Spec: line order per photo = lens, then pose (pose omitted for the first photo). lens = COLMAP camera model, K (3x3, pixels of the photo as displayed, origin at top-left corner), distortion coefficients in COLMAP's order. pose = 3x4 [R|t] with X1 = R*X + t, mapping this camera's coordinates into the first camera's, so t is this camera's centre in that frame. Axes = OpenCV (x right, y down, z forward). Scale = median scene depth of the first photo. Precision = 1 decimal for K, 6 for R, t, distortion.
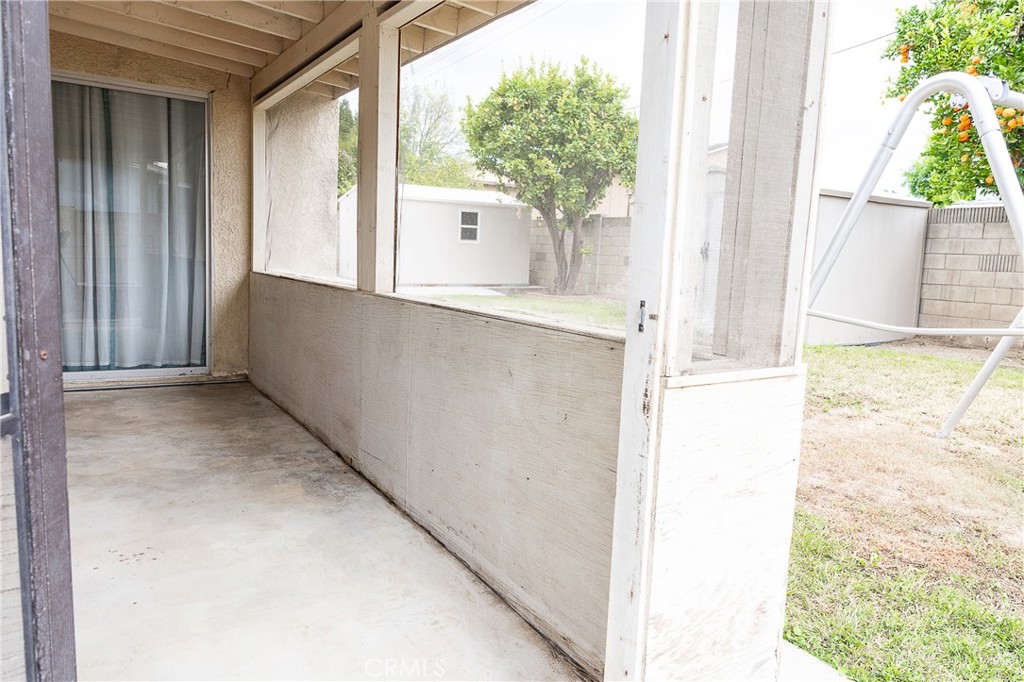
lens RADIAL K [[699.0, 0, 513.2], [0, 699.0, 339.6], [0, 0, 1]] dist [0.008134, -0.000990]
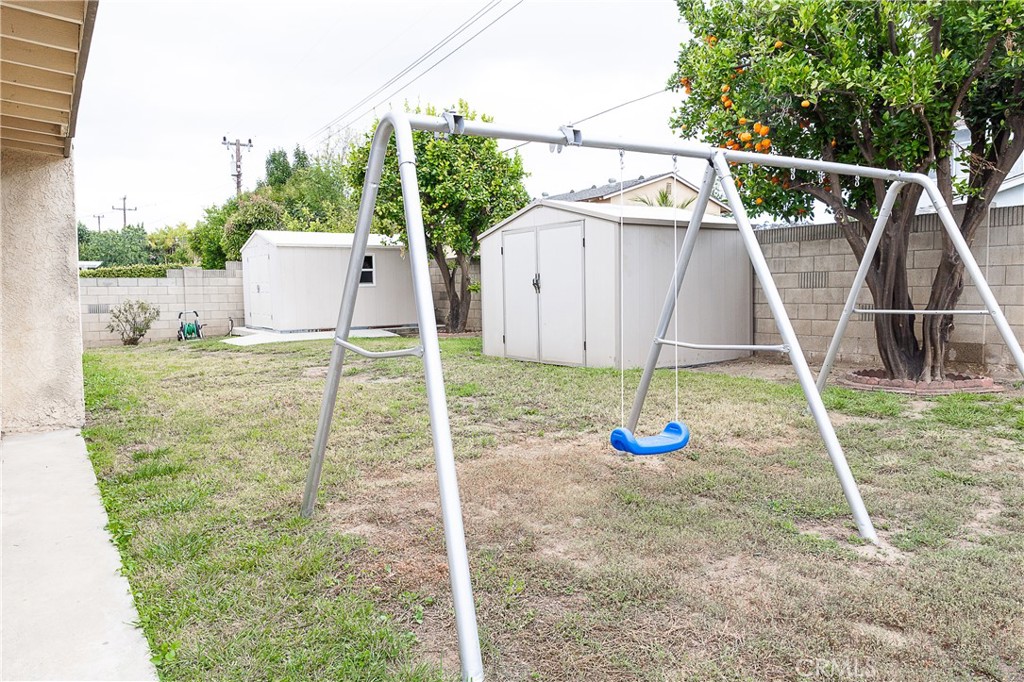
lens RADIAL K [[699.0, 0, 511.4], [0, 699.0, 339.1], [0, 0, 1]] dist [0.008134, -0.000990]
pose [[0.998408, -0.054268, 0.015404, 0.155702], [0.055033, 0.996992, -0.054577, 0.006221], [-0.012396, 0.055338, 0.998391, -0.008699]]
